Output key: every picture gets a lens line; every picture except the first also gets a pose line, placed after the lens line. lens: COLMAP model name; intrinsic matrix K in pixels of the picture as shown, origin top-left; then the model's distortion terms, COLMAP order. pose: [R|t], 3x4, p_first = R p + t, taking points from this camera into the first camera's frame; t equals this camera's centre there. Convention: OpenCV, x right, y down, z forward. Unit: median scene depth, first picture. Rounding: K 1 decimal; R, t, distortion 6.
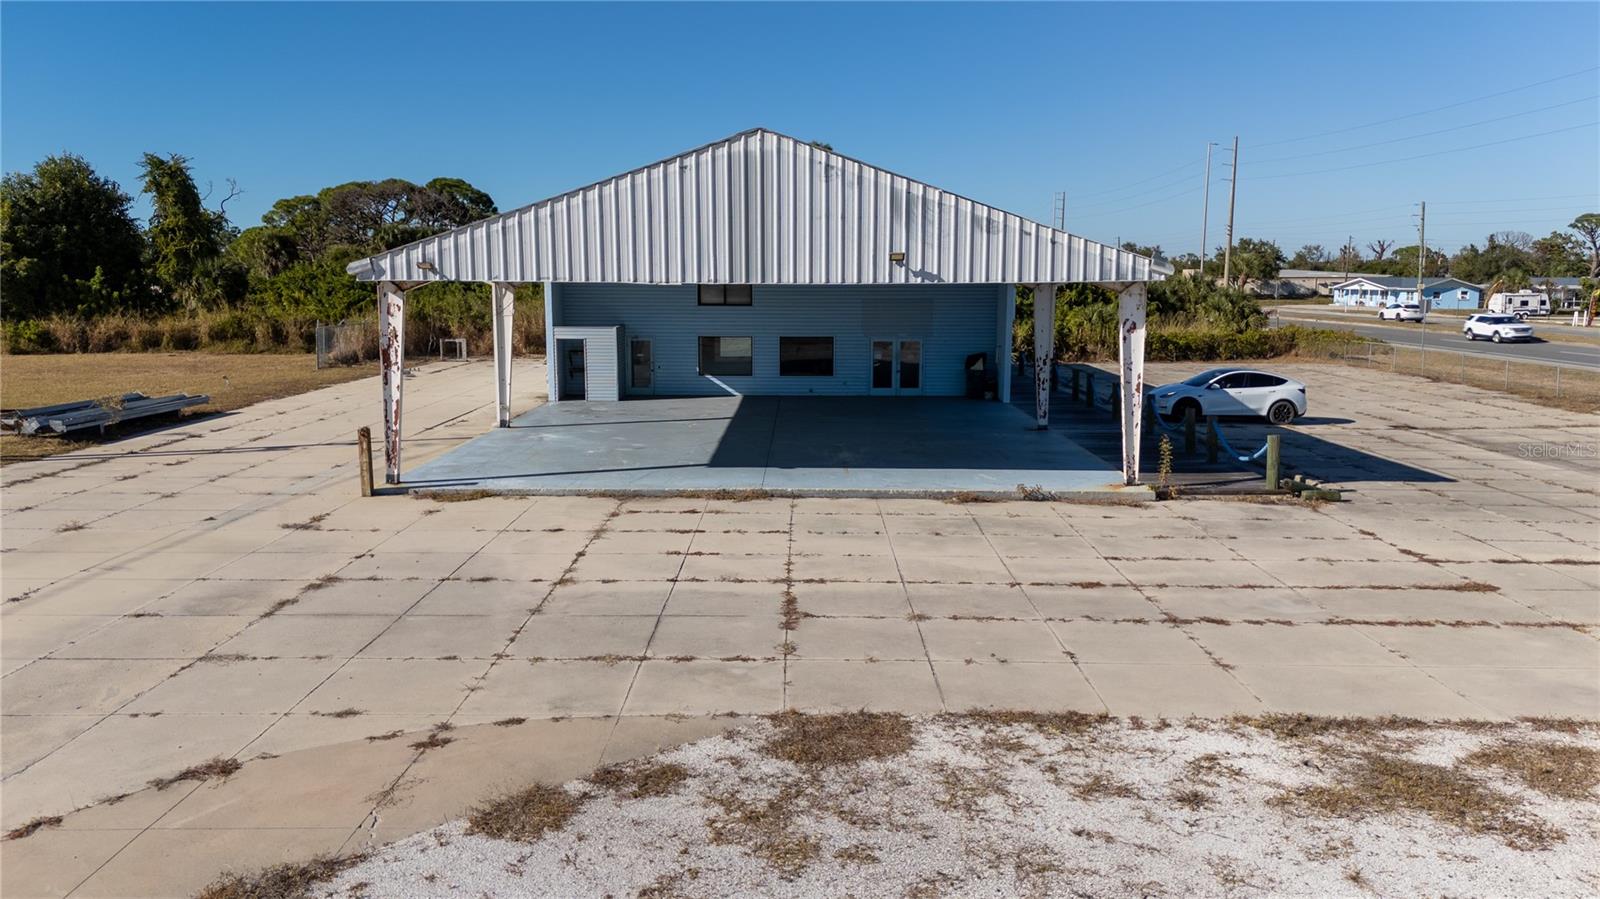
lens RADIAL K [[1168.1, 0, 801.9], [0, 1168.1, 443.5], [0, 0, 1]] dist [0.094634, -0.110221]
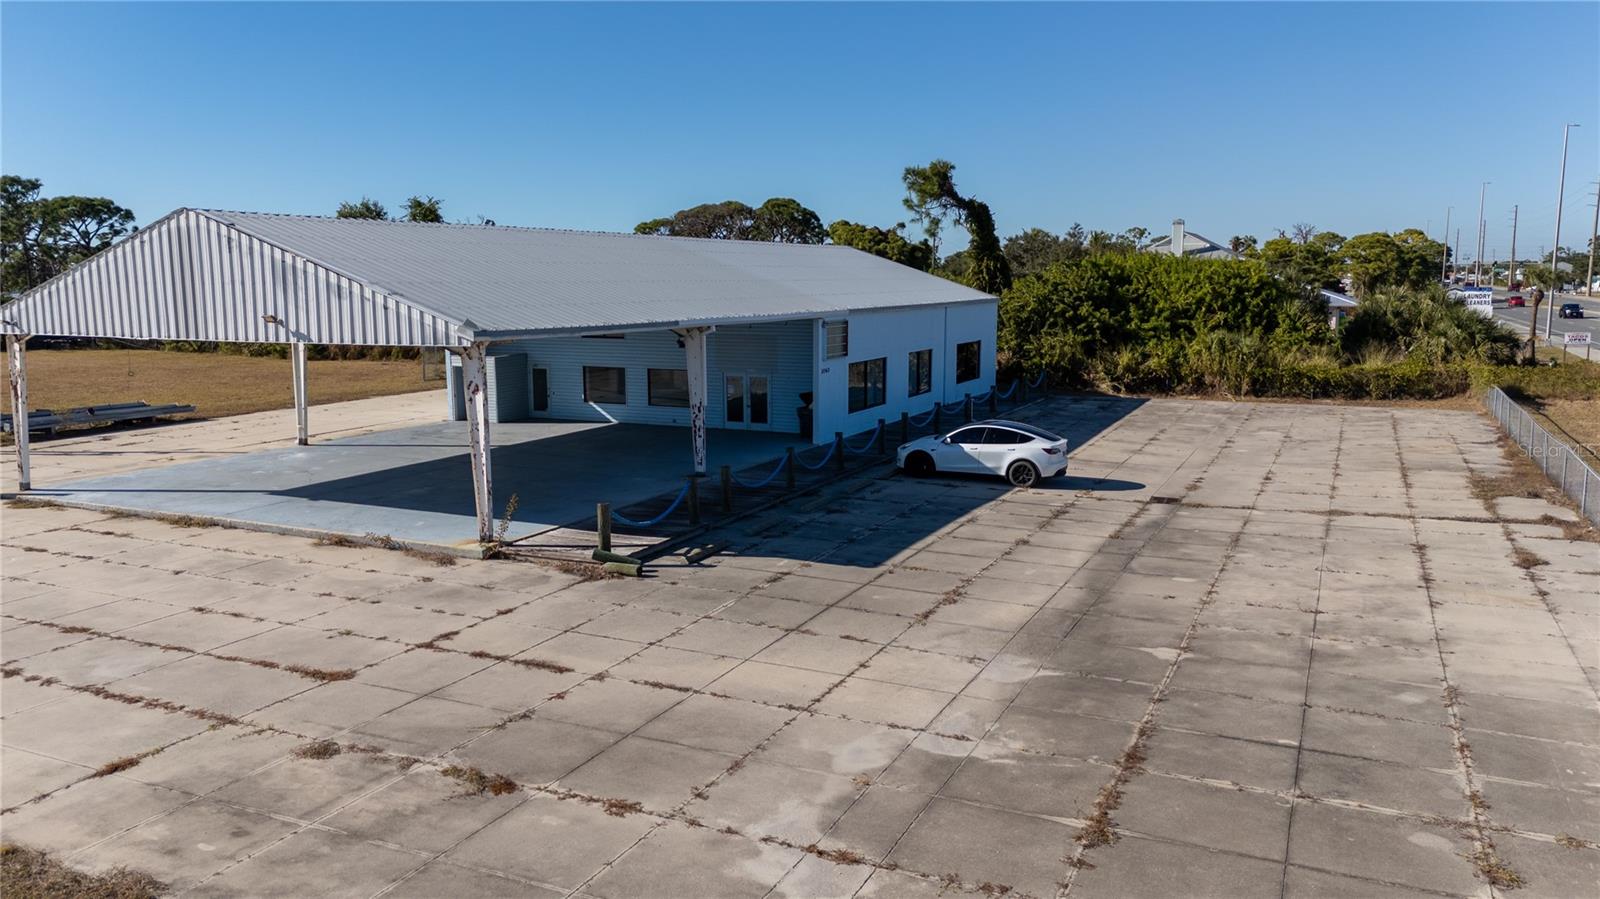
lens RADIAL K [[1168.1, 0, 801.9], [0, 1168.1, 443.5], [0, 0, 1]] dist [0.094634, -0.110221]
pose [[0.905874, 0.054565, -0.420018, 1.006917], [-0.054127, 0.998450, 0.012971, -0.082713], [0.420074, 0.010984, 0.907423, 0.191125]]
